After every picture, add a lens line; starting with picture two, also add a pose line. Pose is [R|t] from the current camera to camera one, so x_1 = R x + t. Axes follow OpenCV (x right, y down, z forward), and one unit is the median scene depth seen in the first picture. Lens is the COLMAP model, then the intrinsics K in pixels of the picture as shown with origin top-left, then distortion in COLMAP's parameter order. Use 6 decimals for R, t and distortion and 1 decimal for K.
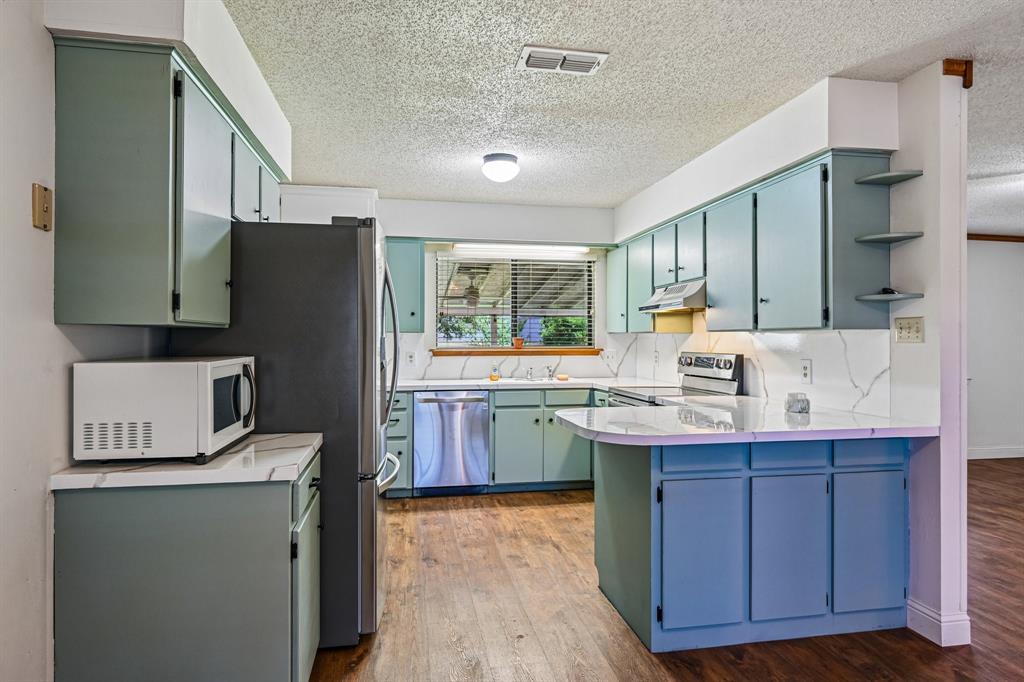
lens RADIAL K [[592.1, 0, 510.6], [0, 592.1, 341.7], [0, 0, 1]] dist [-0.004397, -0.005519]
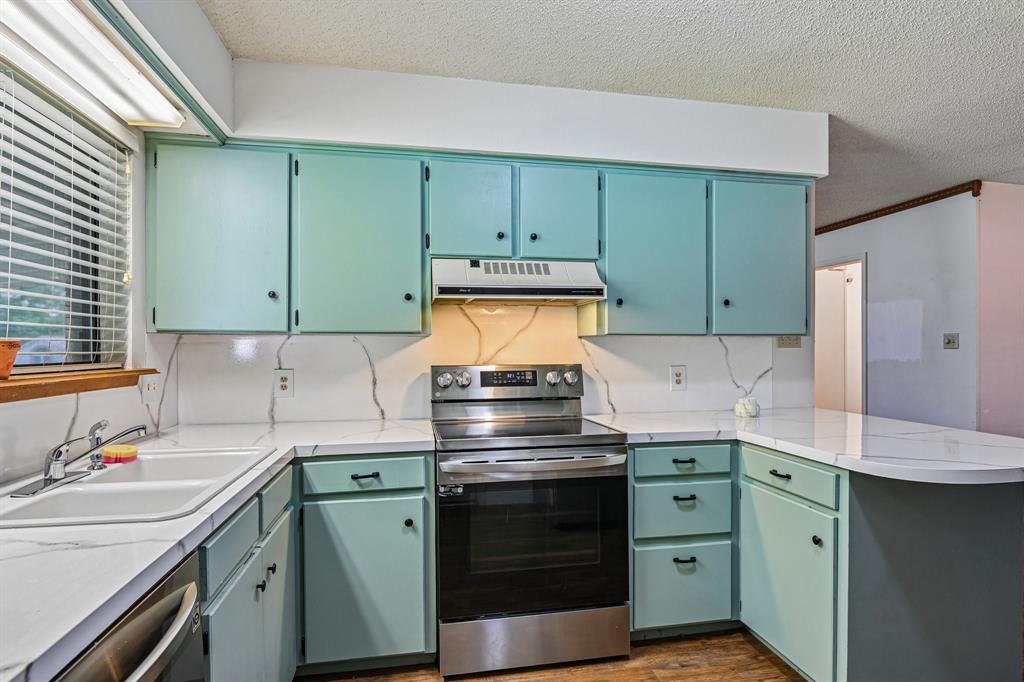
lens RADIAL K [[531.0, 0, 509.8], [0, 531.0, 350.3], [0, 0, 1]] dist [-0.011211, -0.000505]
pose [[-0.012317, -0.001747, 0.999923, -0.230934], [0.007644, 0.999969, 0.001841, 0.000302], [-0.999895, 0.007666, -0.012303, 0.789817]]
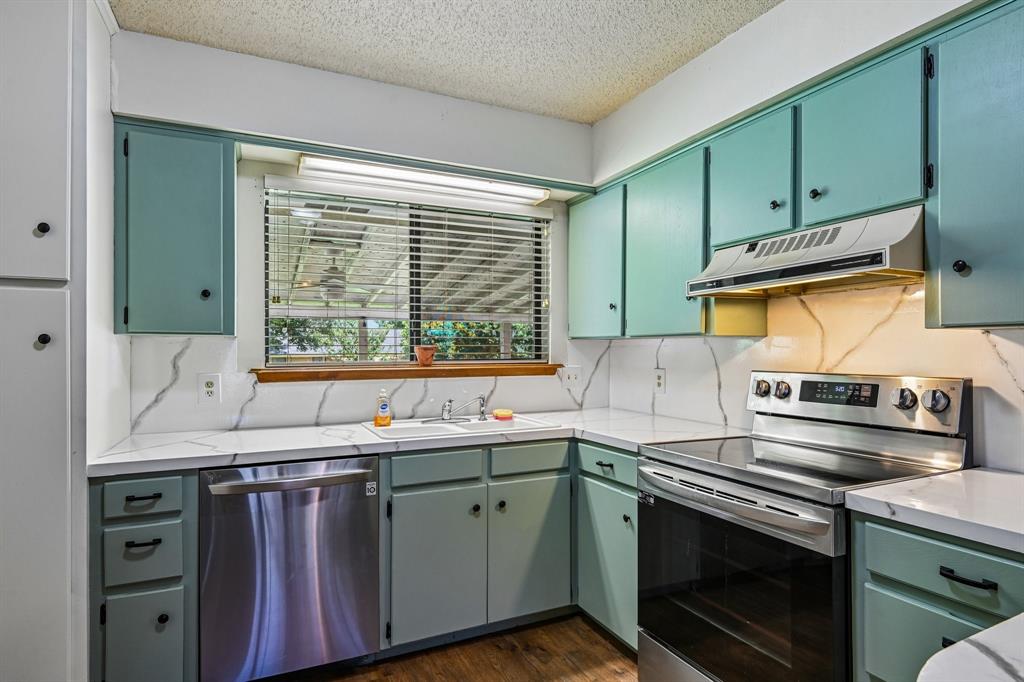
lens RADIAL K [[545.5, 0, 516.2], [0, 545.5, 359.4], [0, 0, 1]] dist [-0.022126, -0.006224]
pose [[0.964317, -0.005596, 0.264691, -0.040846], [0.002544, 0.999926, 0.011873, 0.000275], [-0.264738, -0.010776, 0.964260, 0.496496]]
